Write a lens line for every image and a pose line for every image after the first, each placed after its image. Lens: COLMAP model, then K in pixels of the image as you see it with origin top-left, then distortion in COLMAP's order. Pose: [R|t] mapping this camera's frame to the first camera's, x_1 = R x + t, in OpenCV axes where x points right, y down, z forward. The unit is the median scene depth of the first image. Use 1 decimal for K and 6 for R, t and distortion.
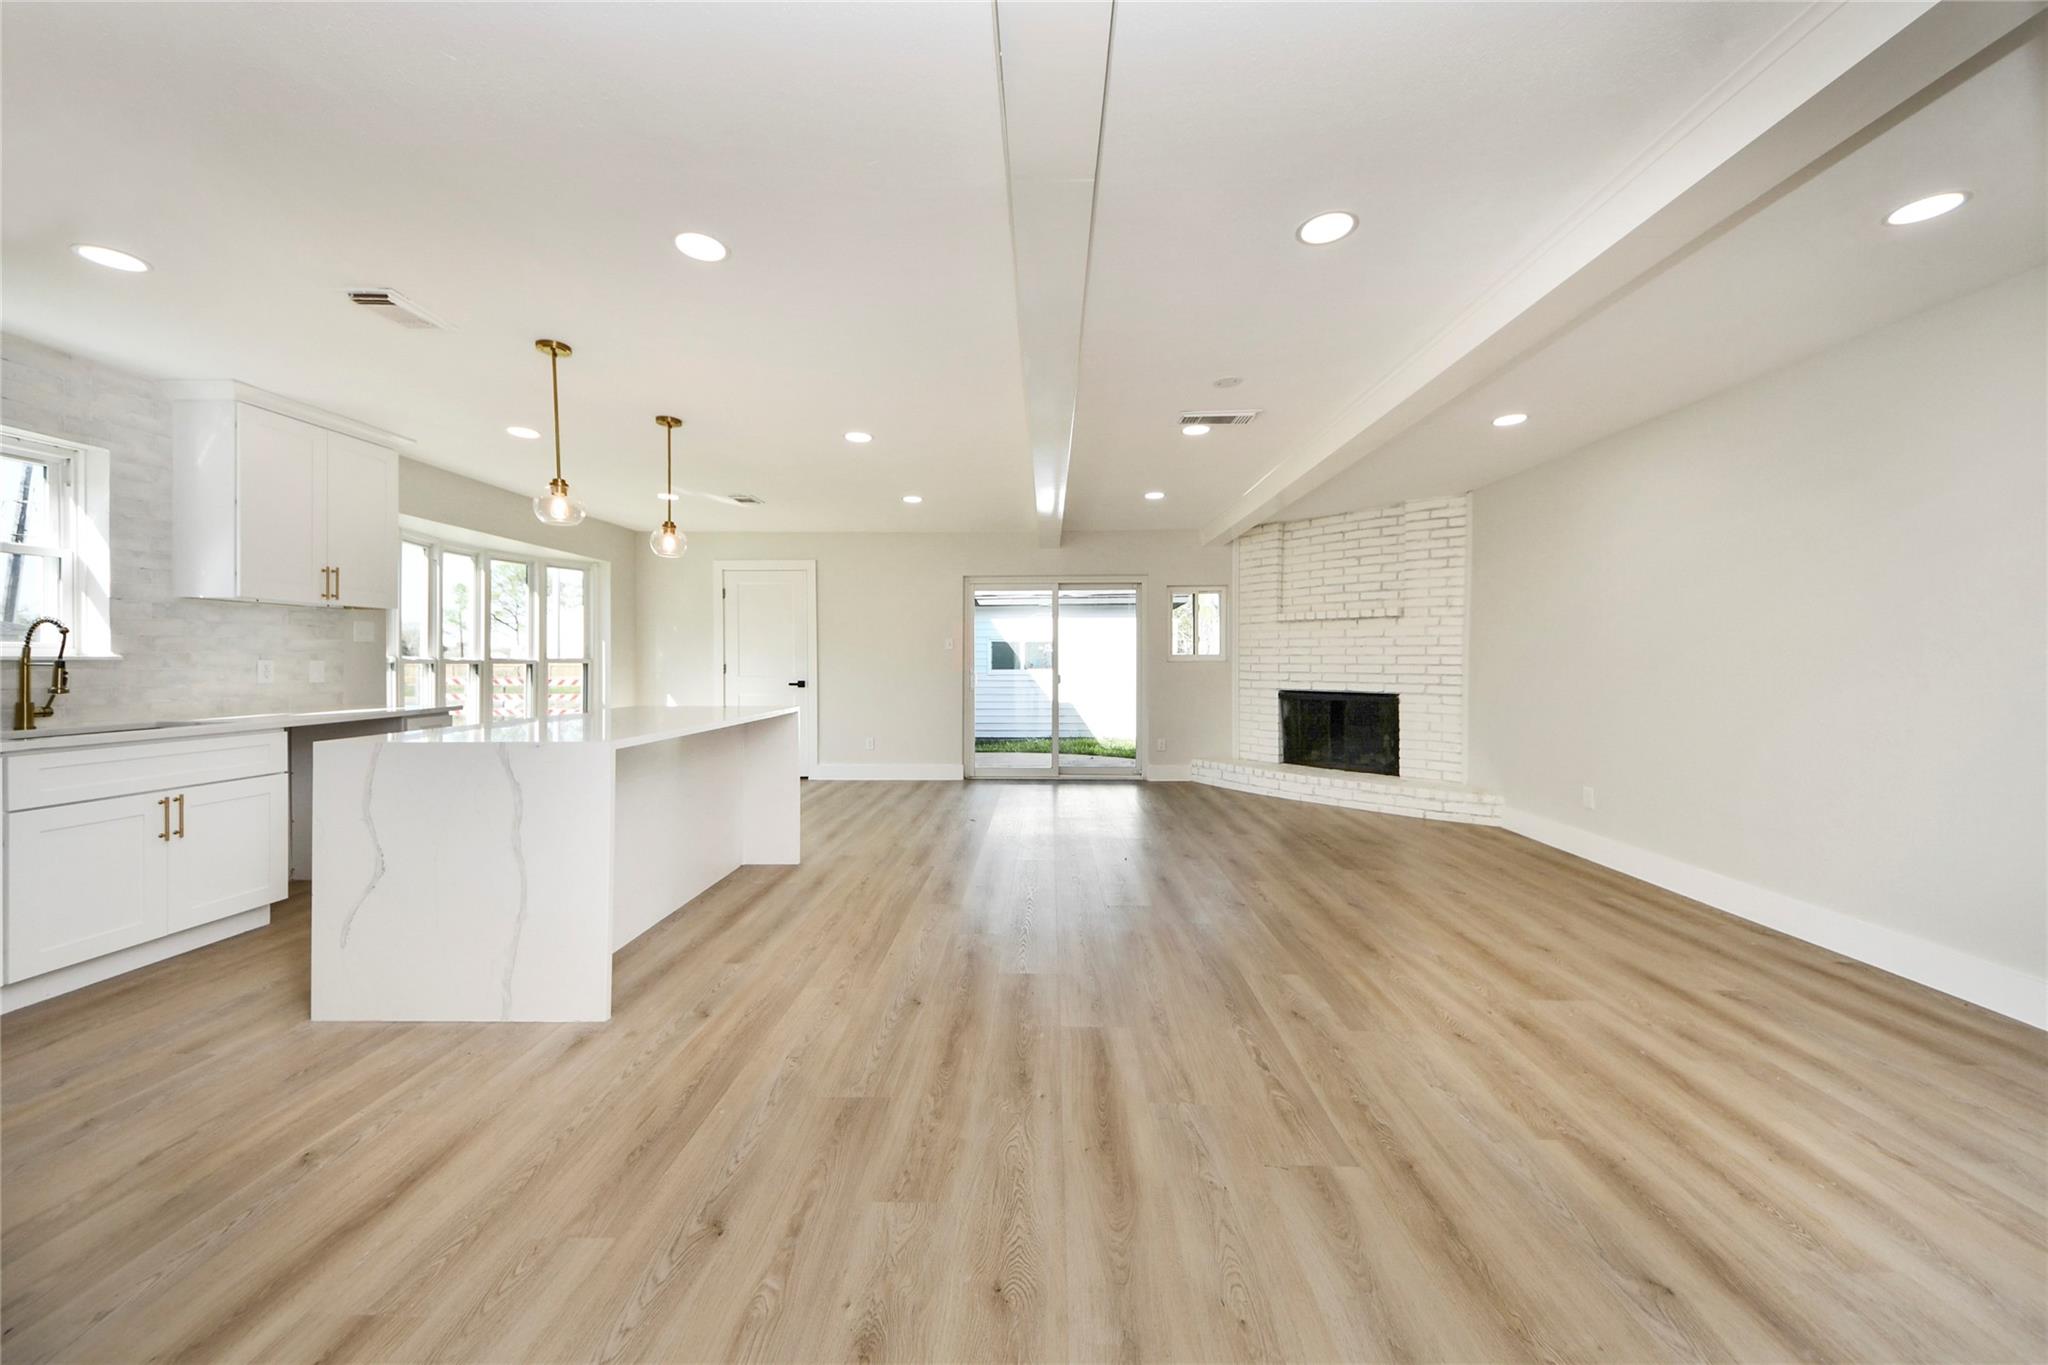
lens RADIAL K [[721.6, 0, 1023.7], [0, 721.6, 685.5], [0, 0, 1]] dist [0.050870, -0.019523]
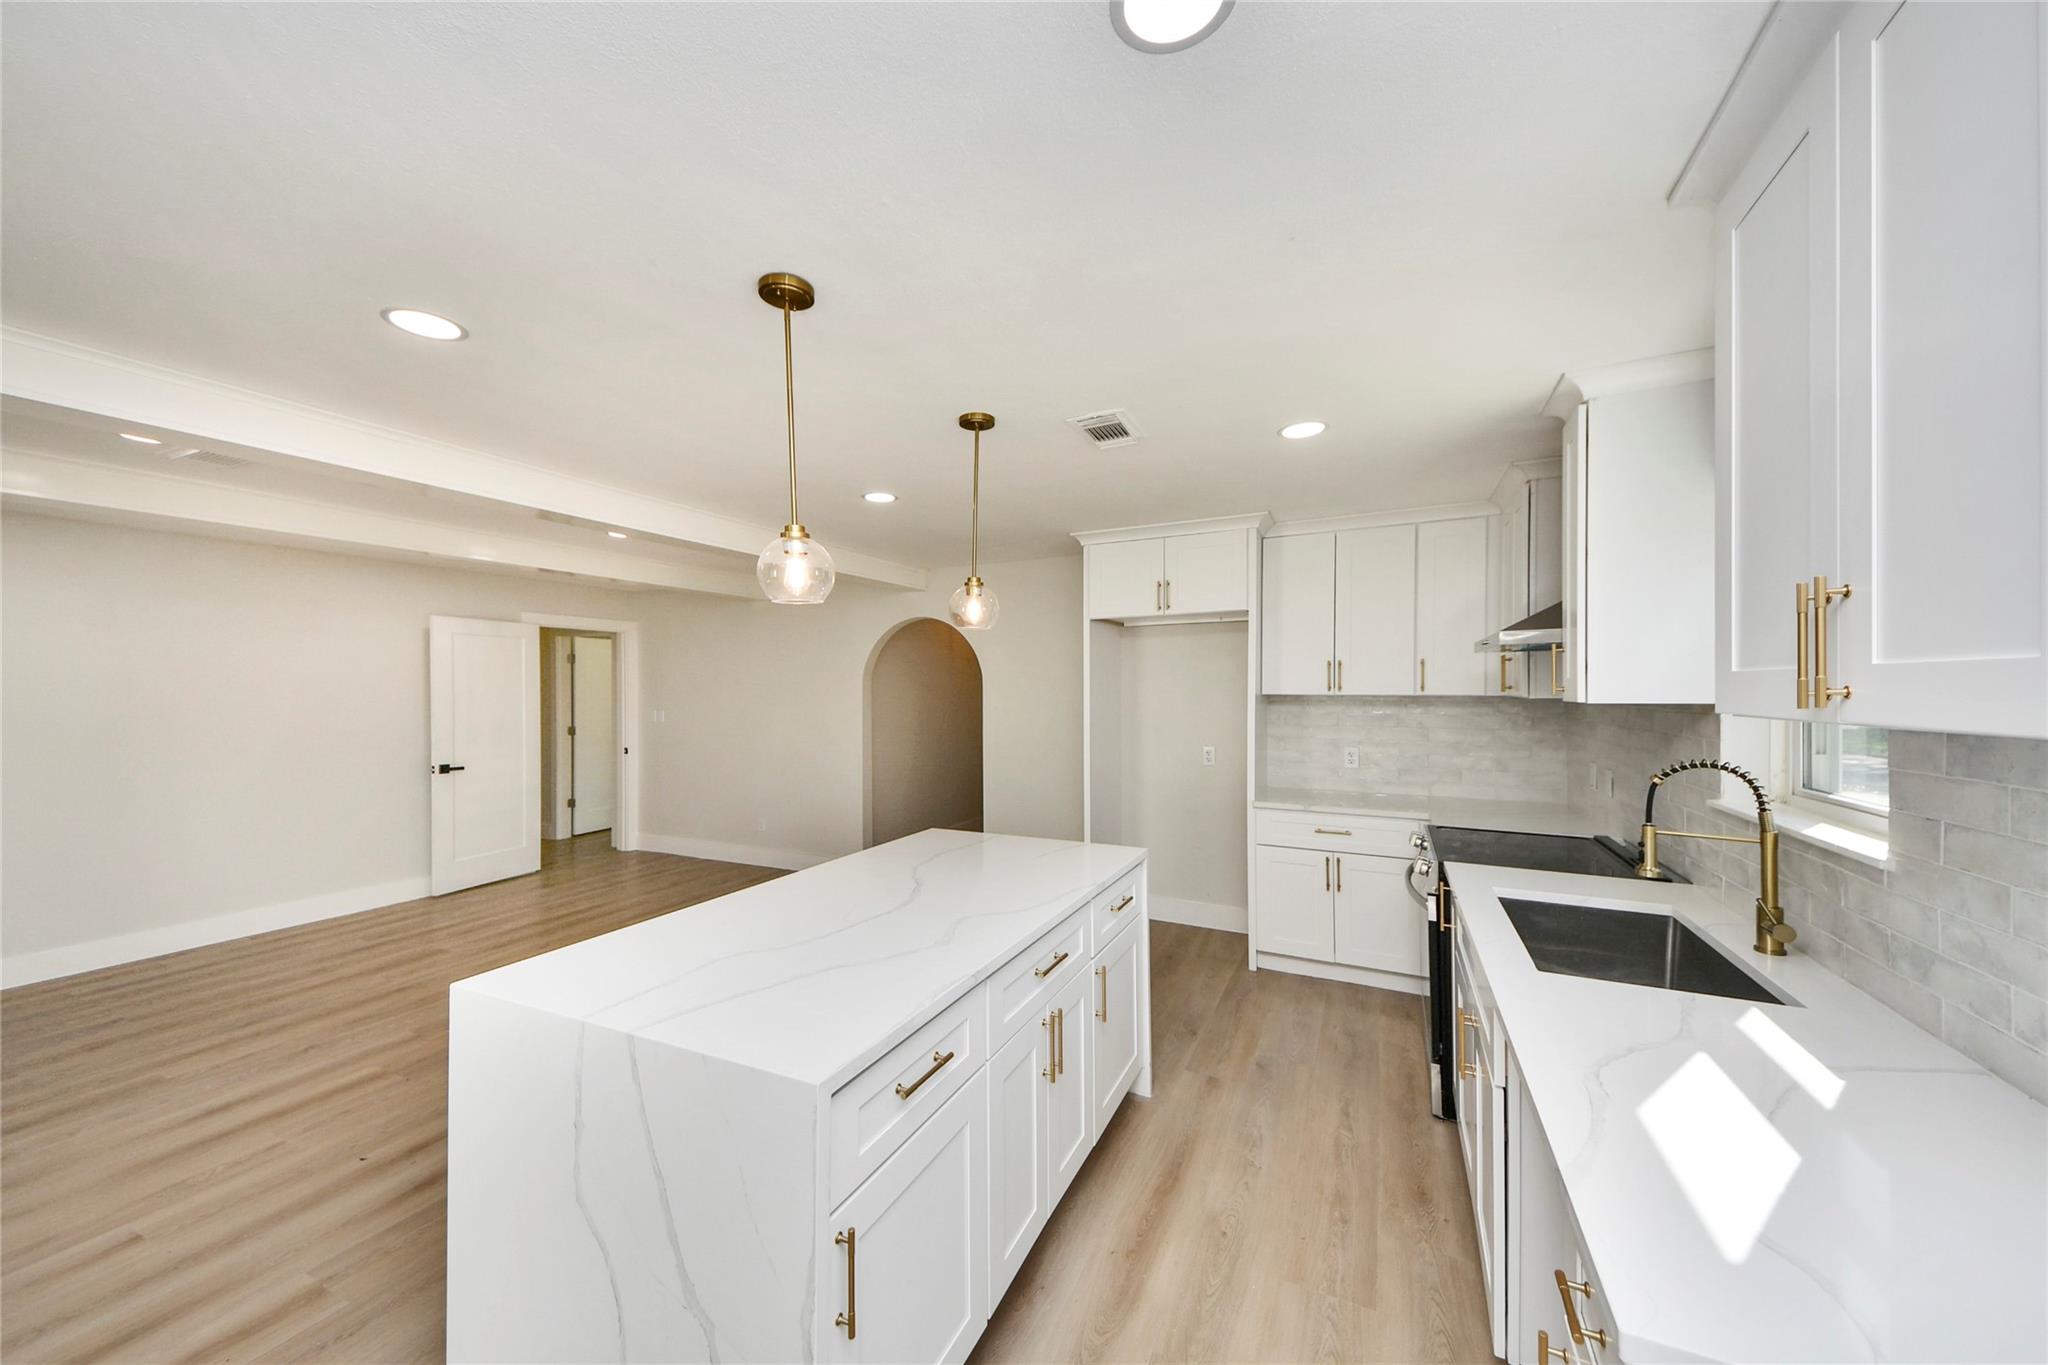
lens RADIAL K [[721.6, 0, 1023.7], [0, 721.6, 685.5], [0, 0, 1]] dist [0.050870, -0.019523]
pose [[-0.913659, 0.005535, 0.406445, -0.509750], [0.019106, 0.999387, 0.029340, -0.087308], [-0.406033, 0.034572, -0.913204, 0.859030]]
